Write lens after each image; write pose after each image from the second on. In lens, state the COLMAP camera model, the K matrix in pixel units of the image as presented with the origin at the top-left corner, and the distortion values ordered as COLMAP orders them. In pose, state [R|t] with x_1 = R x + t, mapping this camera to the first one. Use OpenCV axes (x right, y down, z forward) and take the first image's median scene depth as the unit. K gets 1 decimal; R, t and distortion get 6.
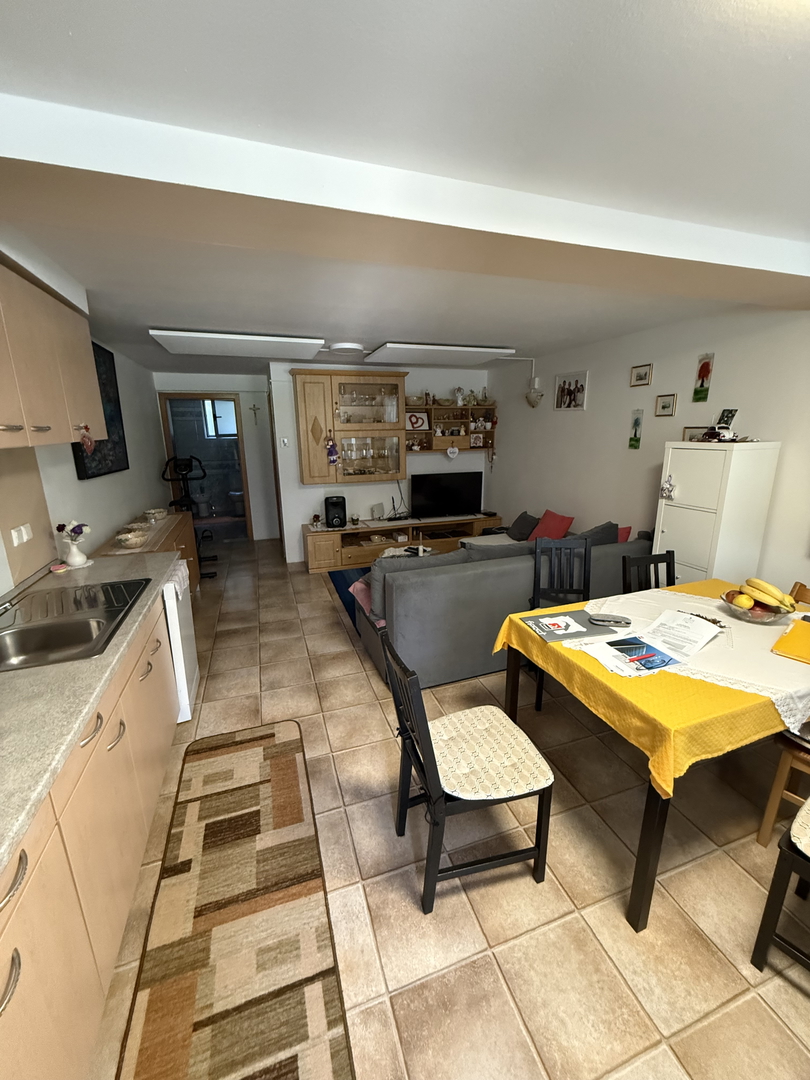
lens RADIAL K [[432.0, 0, 399.2], [0, 432.0, 542.7], [0, 0, 1]] dist [0.004028, 0.000067]
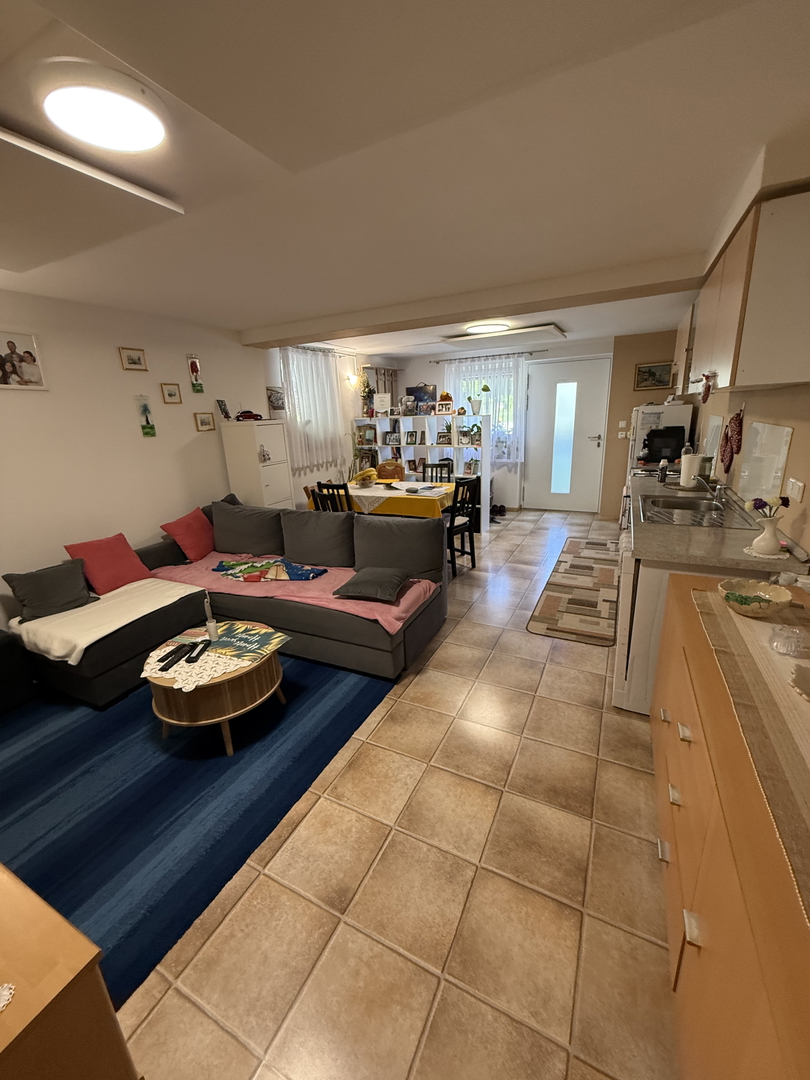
lens RADIAL K [[432.0, 0, 396.5], [0, 432.0, 535.5], [0, 0, 1]] dist [0.004028, 0.000067]
pose [[-0.698086, -0.166433, 0.696402, -0.571214], [0.220773, 0.875189, 0.430469, -0.327122], [-0.681127, 0.454251, -0.574213, 1.318461]]
